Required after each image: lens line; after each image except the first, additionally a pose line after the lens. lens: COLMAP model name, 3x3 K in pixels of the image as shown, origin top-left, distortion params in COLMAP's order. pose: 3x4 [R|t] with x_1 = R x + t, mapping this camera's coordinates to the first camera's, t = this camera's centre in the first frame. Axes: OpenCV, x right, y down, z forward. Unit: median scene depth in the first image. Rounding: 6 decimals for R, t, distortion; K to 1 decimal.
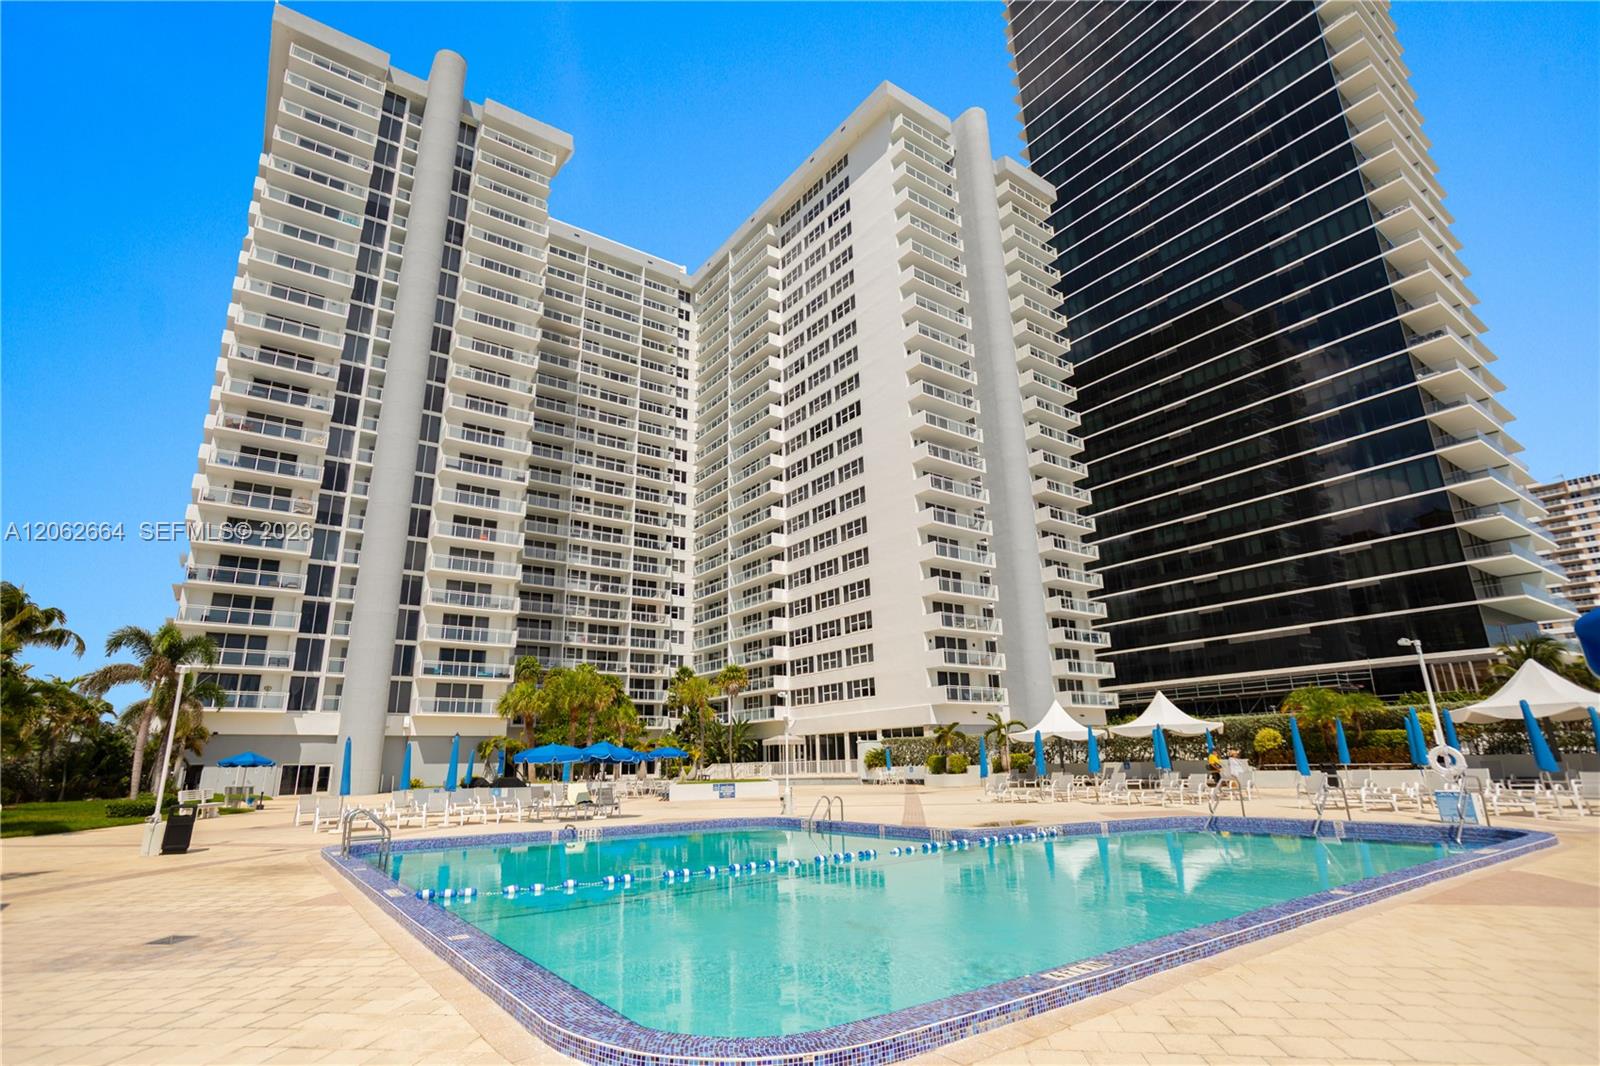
lens RADIAL K [[792.7, 0, 804.1], [0, 792.7, 548.6], [0, 0, 1]] dist [-0.003877, -0.000197]
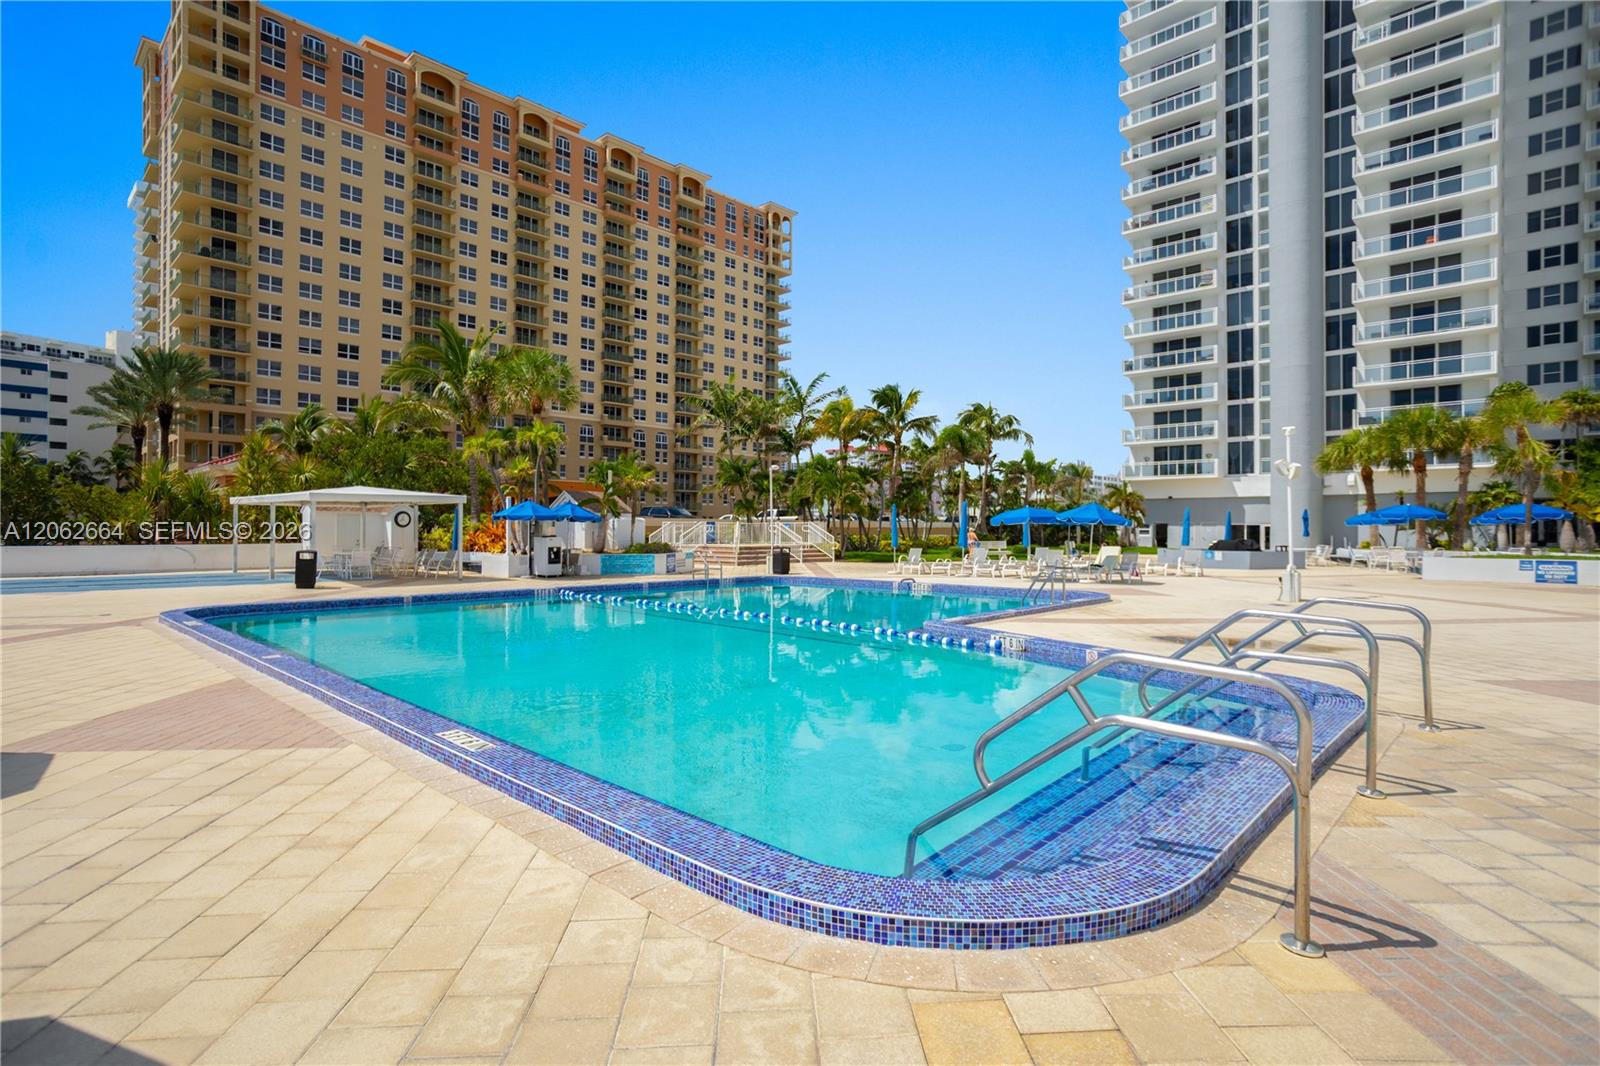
lens RADIAL K [[792.1, 0, 733.3], [0, 792.1, 528.5], [0, 0, 1]] dist [-0.000795, 0.000148]
pose [[0.146720, 0.017482, -0.989024, 0.272285], [0.250720, 0.966537, 0.054278, 0.047126], [0.956877, -0.255932, 0.137428, 0.188981]]
